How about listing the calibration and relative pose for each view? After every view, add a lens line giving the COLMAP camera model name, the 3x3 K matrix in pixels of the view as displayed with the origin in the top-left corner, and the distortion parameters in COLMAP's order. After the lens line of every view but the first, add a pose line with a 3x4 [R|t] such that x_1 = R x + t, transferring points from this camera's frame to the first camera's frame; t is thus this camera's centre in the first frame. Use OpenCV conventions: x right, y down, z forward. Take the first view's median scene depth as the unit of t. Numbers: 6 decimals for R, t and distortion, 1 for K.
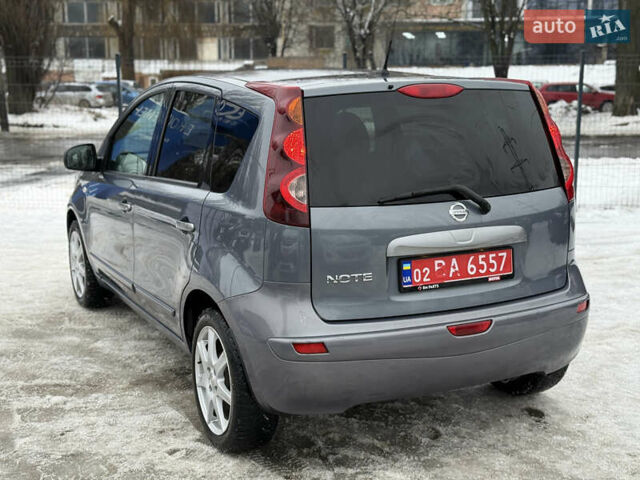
lens RADIAL K [[911.2, 0, 320.0], [0, 911.2, 240.0], [0, 0, 1]] dist [0.082114, -0.026941]
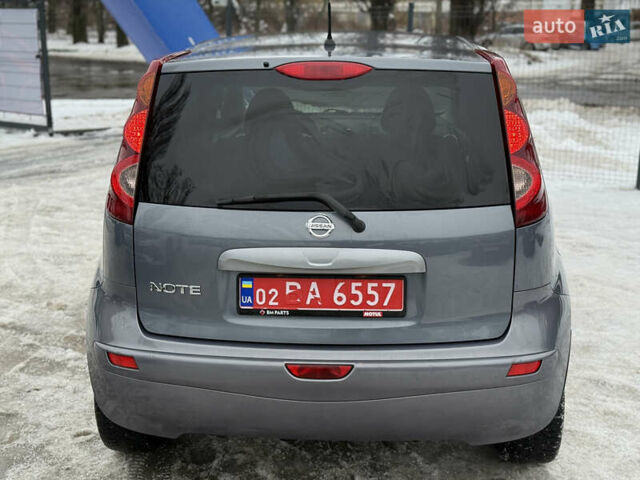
lens RADIAL K [[911.2, 0, 320.0], [0, 911.2, 240.0], [0, 0, 1]] dist [0.082114, -0.026941]
pose [[0.865379, 0.126819, -0.484805, 0.530107], [-0.095660, 0.991463, 0.088602, -0.087386], [0.491902, -0.030298, 0.870123, 0.300273]]
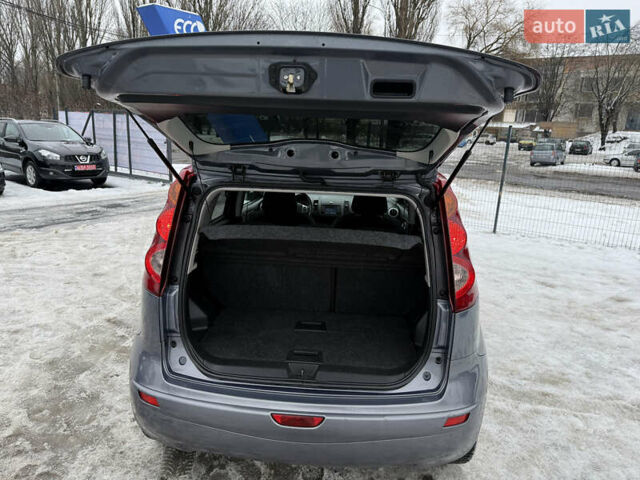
lens RADIAL K [[452.4, 0, 320.0], [0, 452.4, 240.0], [0, 0, 1]] dist [0.010869, -0.000259]
pose [[0.862889, 0.164962, -0.477713, 0.388940], [-0.132139, 0.985990, 0.101798, -0.155260], [0.487813, -0.024715, 0.872598, 0.563726]]
